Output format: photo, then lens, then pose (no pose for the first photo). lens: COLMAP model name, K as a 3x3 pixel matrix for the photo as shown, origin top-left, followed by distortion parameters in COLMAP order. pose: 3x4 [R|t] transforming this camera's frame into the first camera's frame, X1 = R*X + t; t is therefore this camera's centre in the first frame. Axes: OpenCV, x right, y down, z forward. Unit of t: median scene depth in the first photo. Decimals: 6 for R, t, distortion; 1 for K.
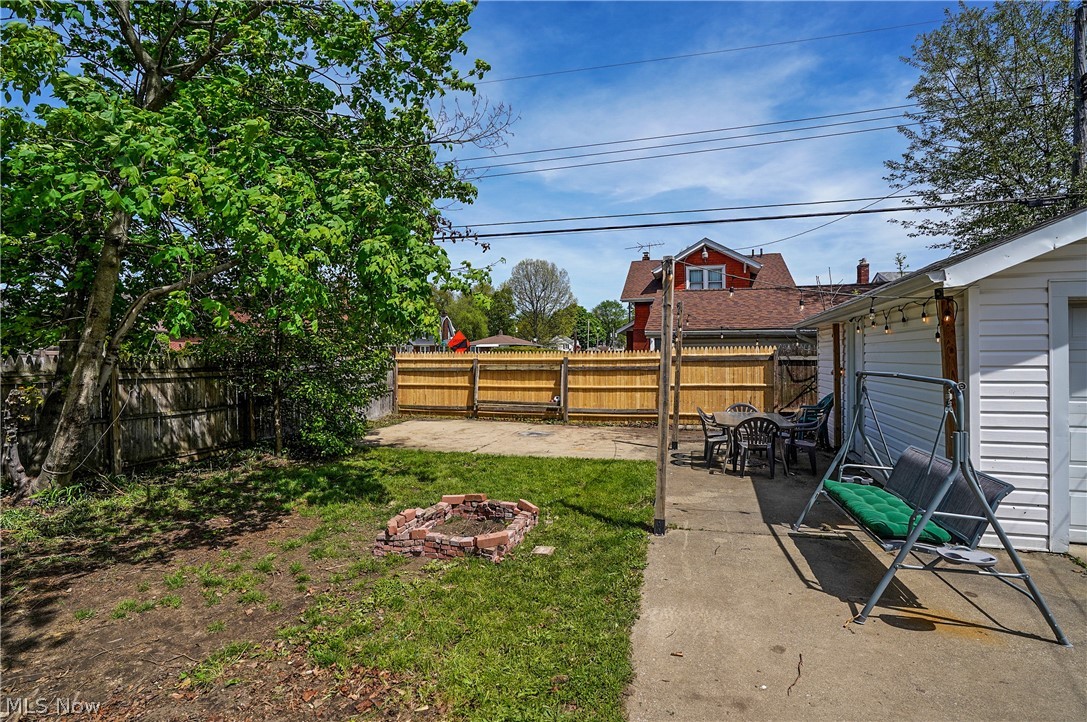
lens RADIAL K [[505.1, 0, 550.2], [0, 505.1, 357.3], [0, 0, 1]] dist [-0.056383, 0.018631]
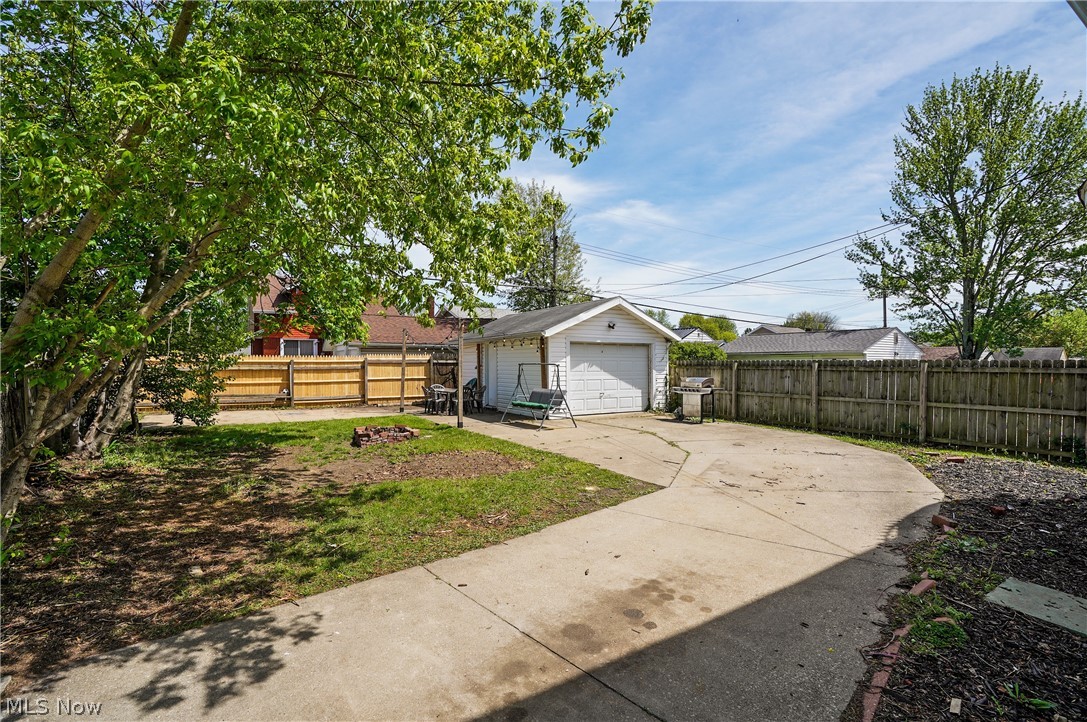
lens RADIAL K [[505.1, 0, 542.9], [0, 505.1, 364.8], [0, 0, 1]] dist [-0.056383, 0.018631]
pose [[0.653602, 0.004609, 0.756824, -0.540757], [-0.002525, 0.999989, -0.003910, 0.017060], [-0.756834, 0.000645, 0.653607, -0.363272]]
